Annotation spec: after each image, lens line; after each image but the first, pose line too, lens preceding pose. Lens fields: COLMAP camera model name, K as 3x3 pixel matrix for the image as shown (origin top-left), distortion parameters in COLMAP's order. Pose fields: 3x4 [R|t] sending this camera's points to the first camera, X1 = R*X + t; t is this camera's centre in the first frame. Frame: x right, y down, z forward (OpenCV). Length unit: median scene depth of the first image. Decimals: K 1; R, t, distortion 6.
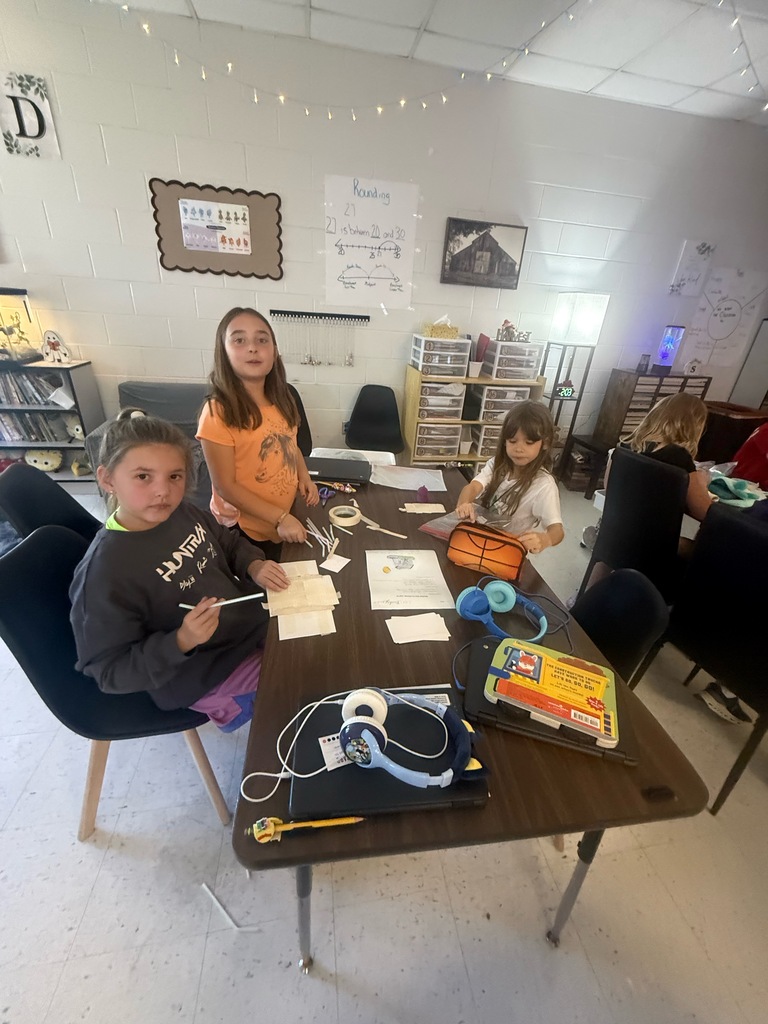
lens RADIAL K [[410.1, 0, 384.0], [0, 410.1, 512.0], [0, 0, 1]] dist [-0.001343, 0.000316]
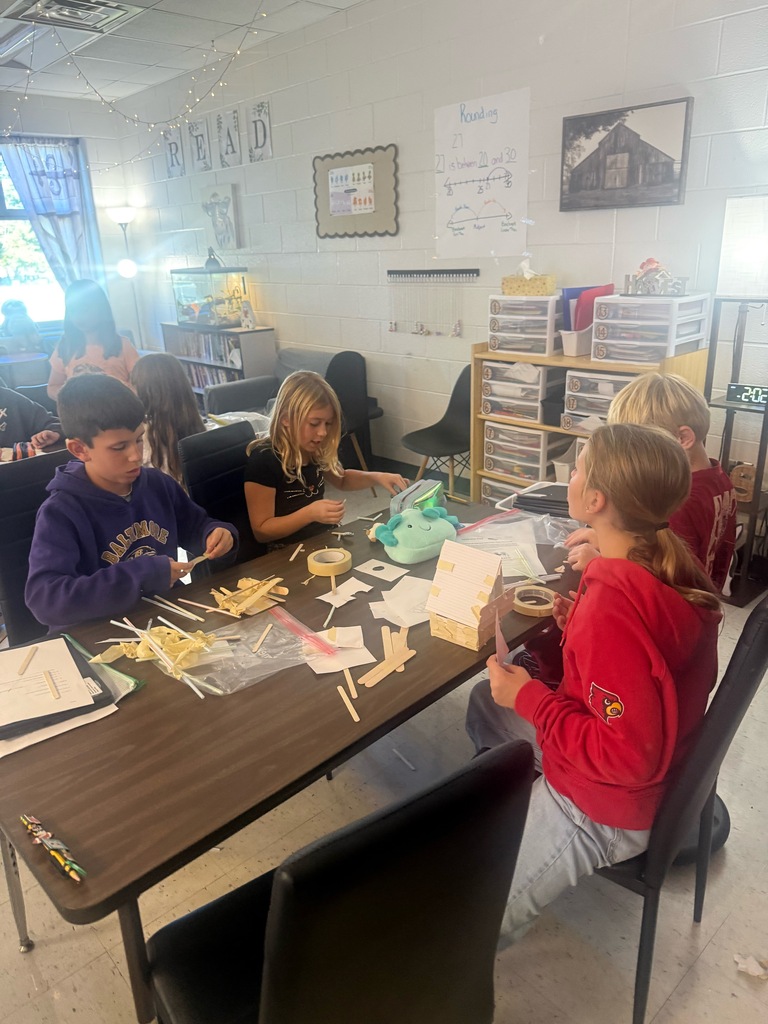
lens RADIAL K [[732.6, 0, 384.0], [0, 732.6, 512.0], [0, 0, 1]] dist [0.029351, -0.080921]
pose [[0.534182, 0.206046, -0.819875, 1.058165], [-0.316472, 0.948060, 0.032066, -0.067538], [0.783897, 0.242338, 0.571644, 0.251601]]
